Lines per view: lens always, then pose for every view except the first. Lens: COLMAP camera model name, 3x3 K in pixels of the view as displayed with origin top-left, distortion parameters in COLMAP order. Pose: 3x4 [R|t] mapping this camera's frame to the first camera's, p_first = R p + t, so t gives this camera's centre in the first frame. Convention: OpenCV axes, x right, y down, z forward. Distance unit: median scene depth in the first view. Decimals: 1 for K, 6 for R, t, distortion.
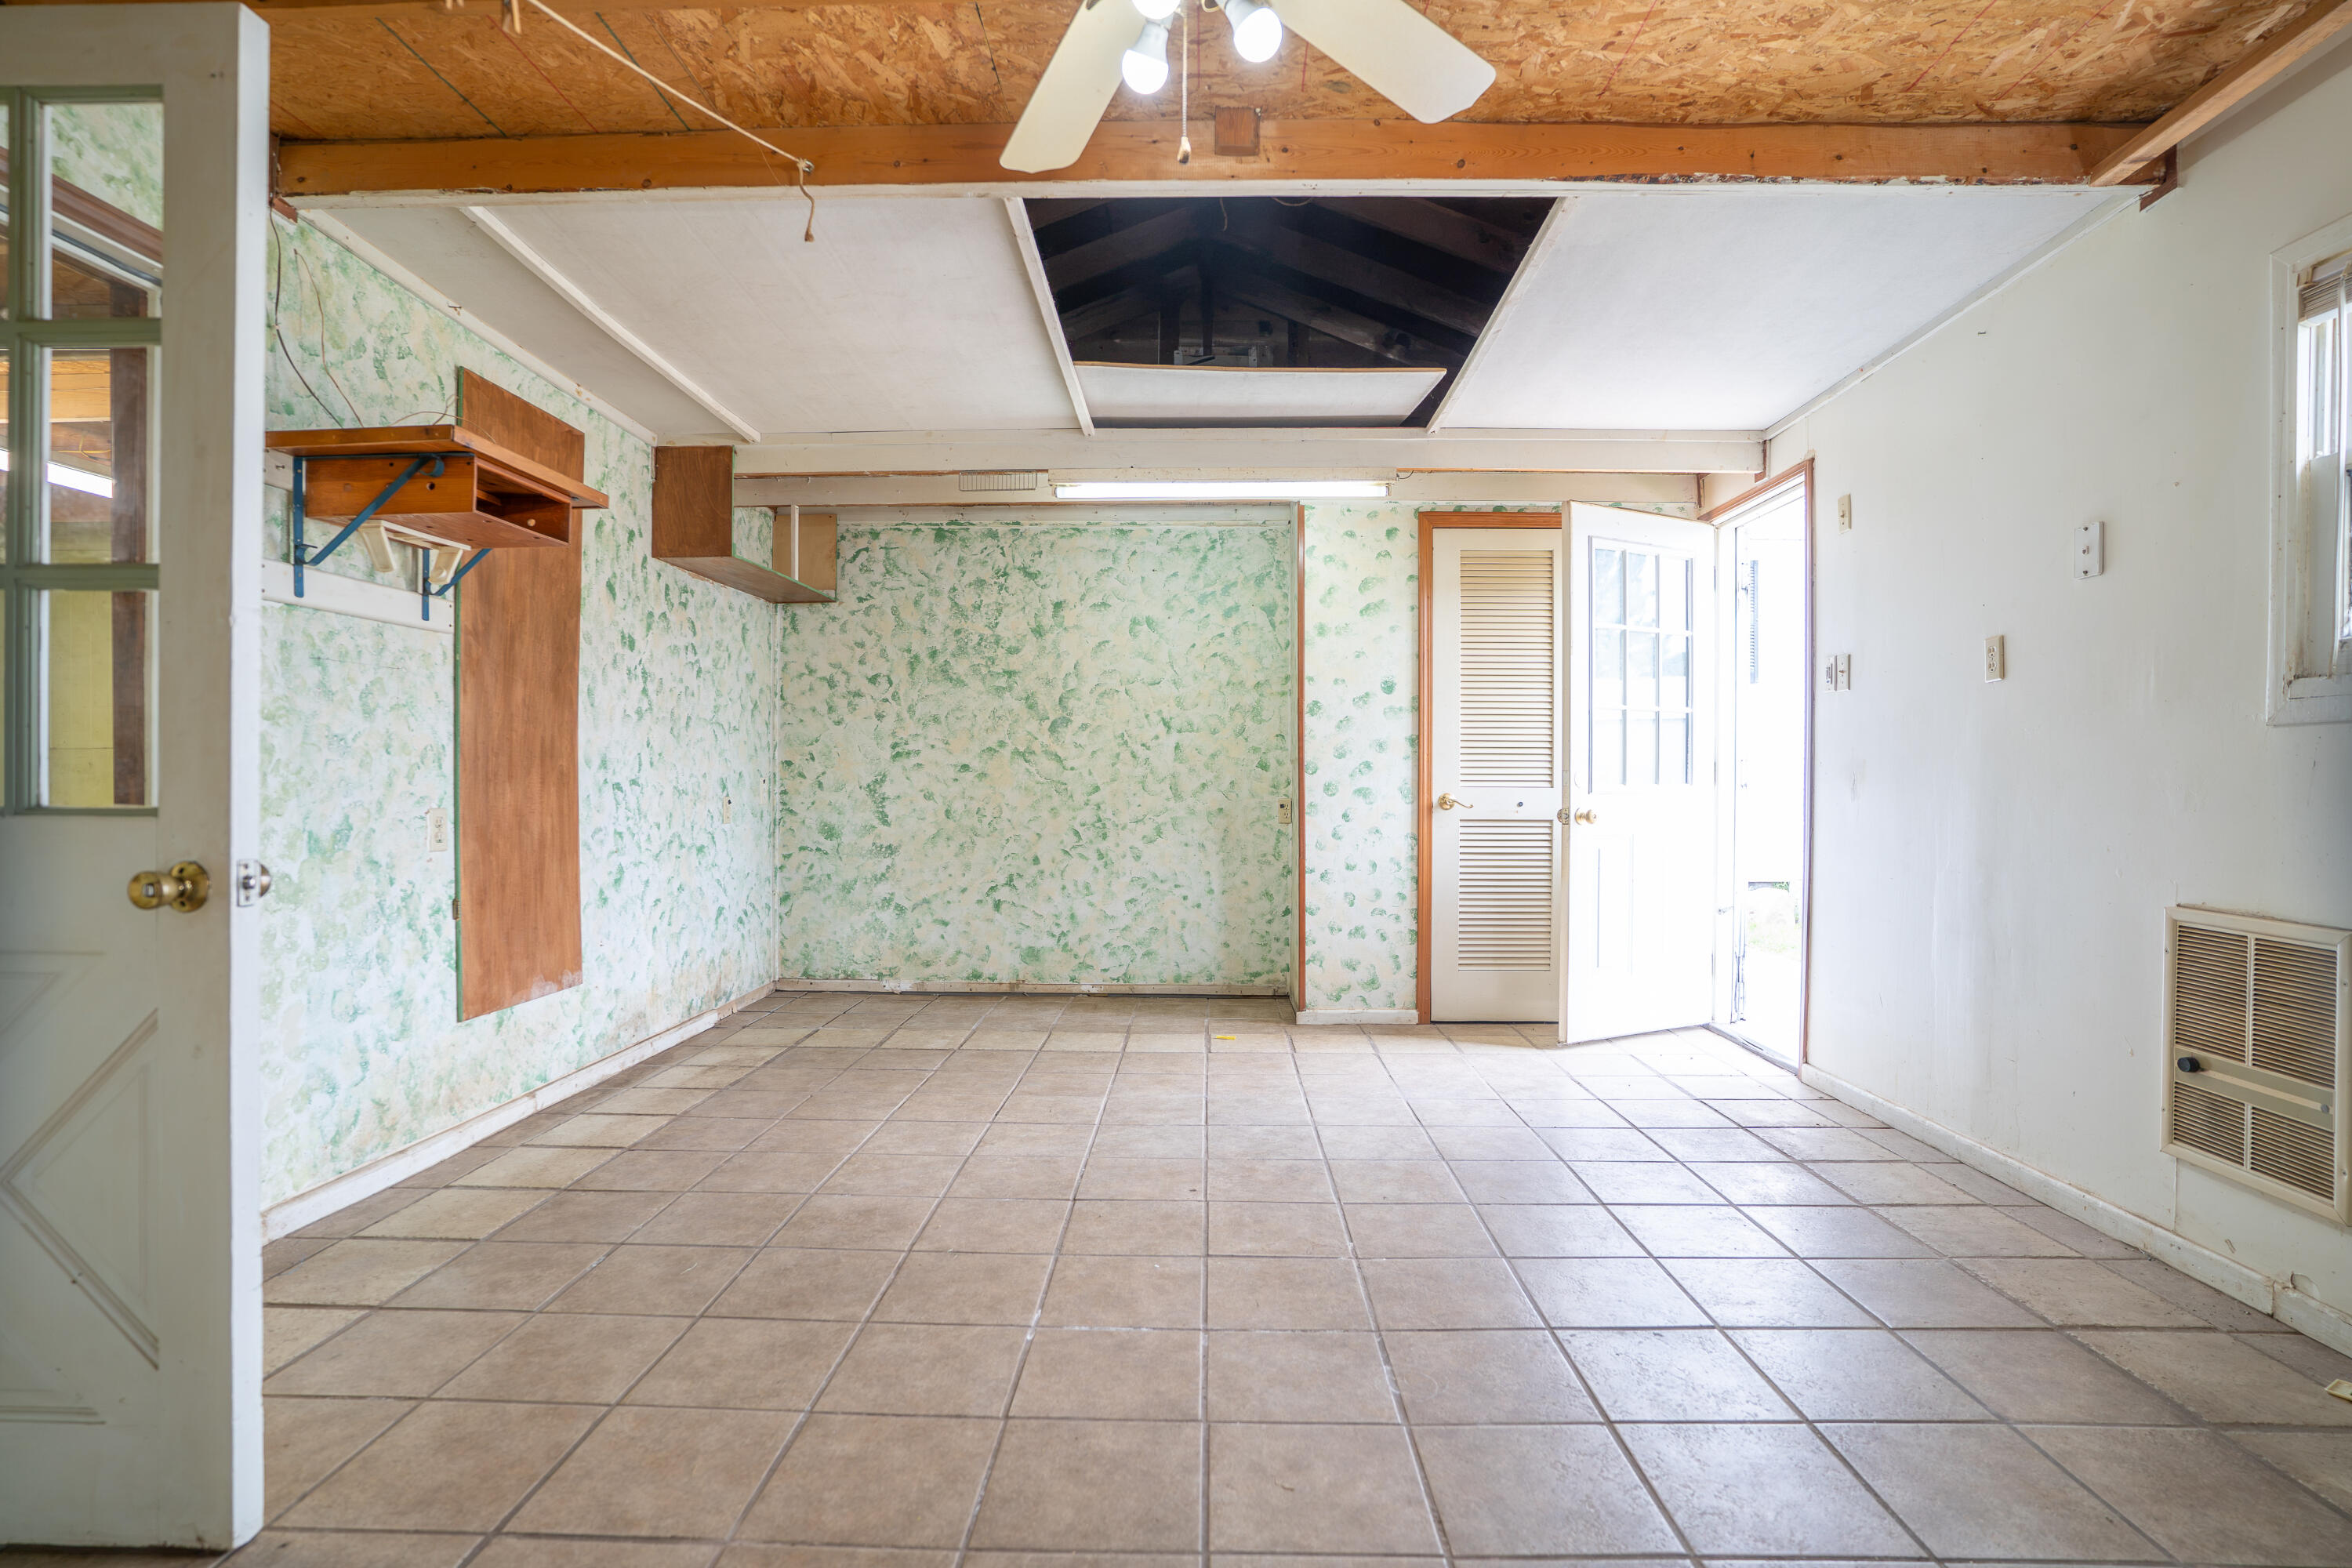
lens RADIAL K [[1187.5, 0, 1170.0], [0, 1187.5, 791.1], [0, 0, 1]] dist [-0.058746, 0.022728]
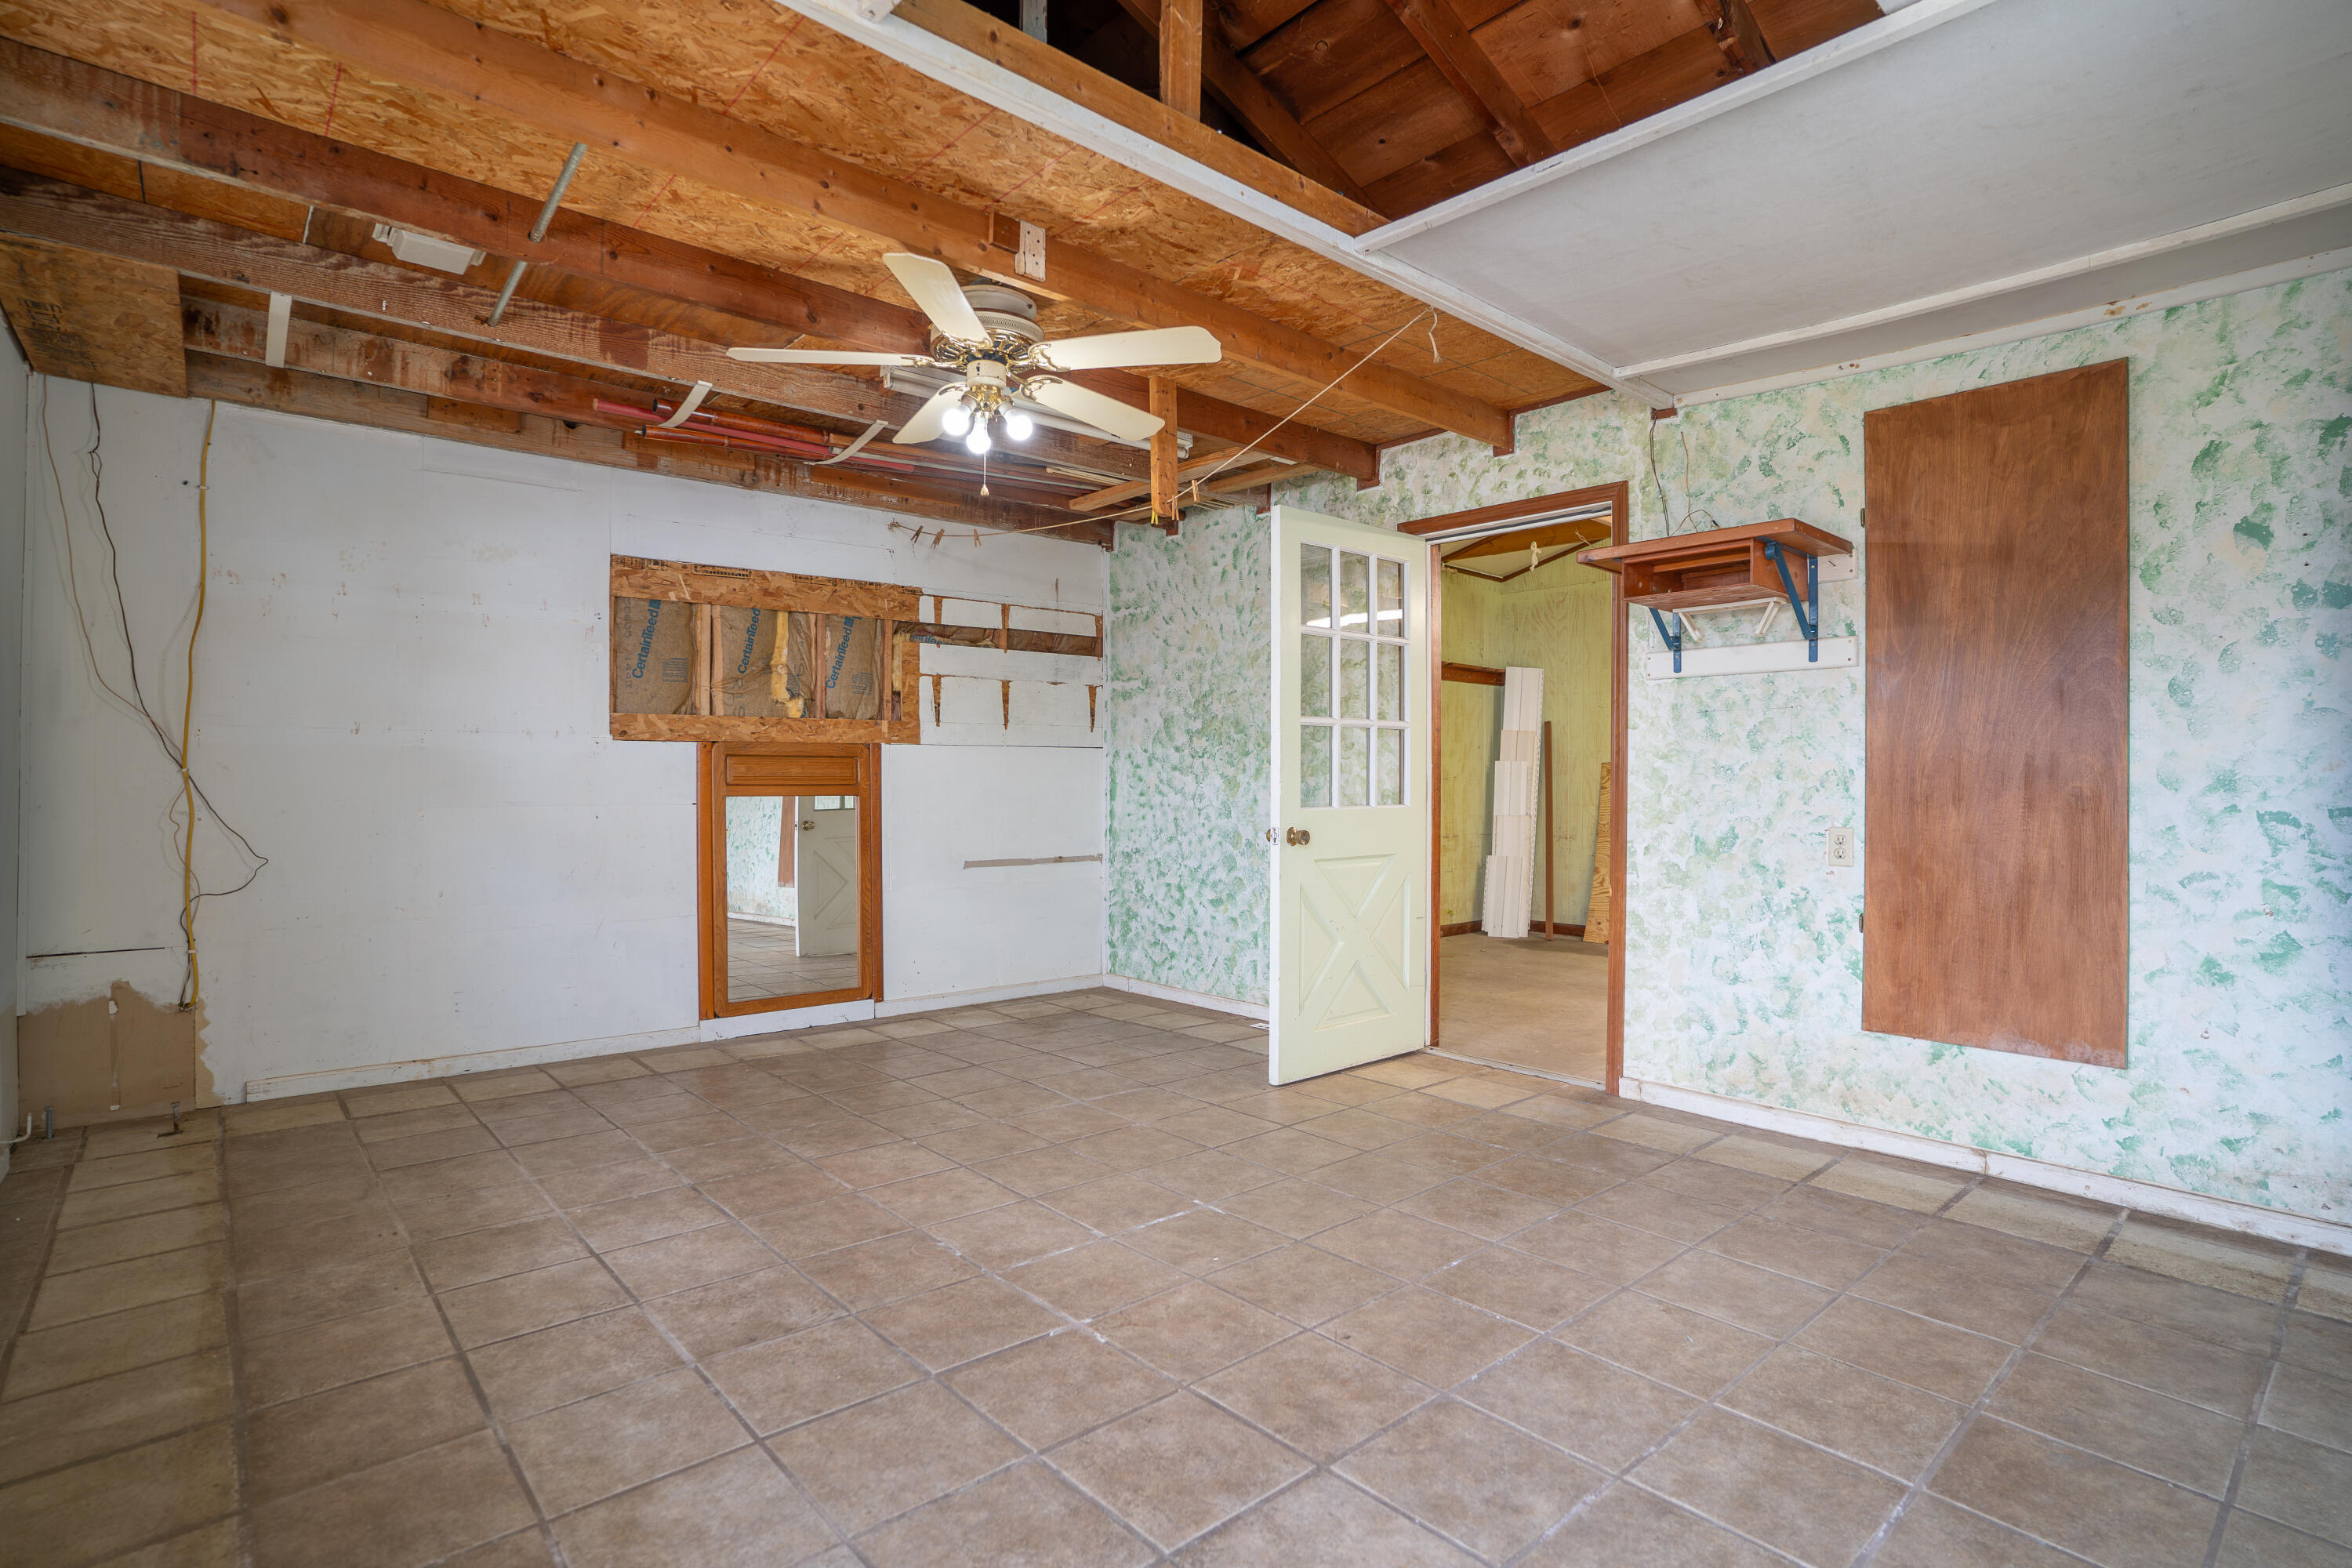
lens RADIAL K [[1187.5, 0, 1171.2], [0, 1187.5, 783.7], [0, 0, 1]] dist [-0.058746, 0.022728]
pose [[-0.741974, -0.001603, -0.670427, 0.615551], [-0.010003, 0.999912, 0.008680, -0.031283], [0.670354, 0.013146, -0.741925, 1.469830]]
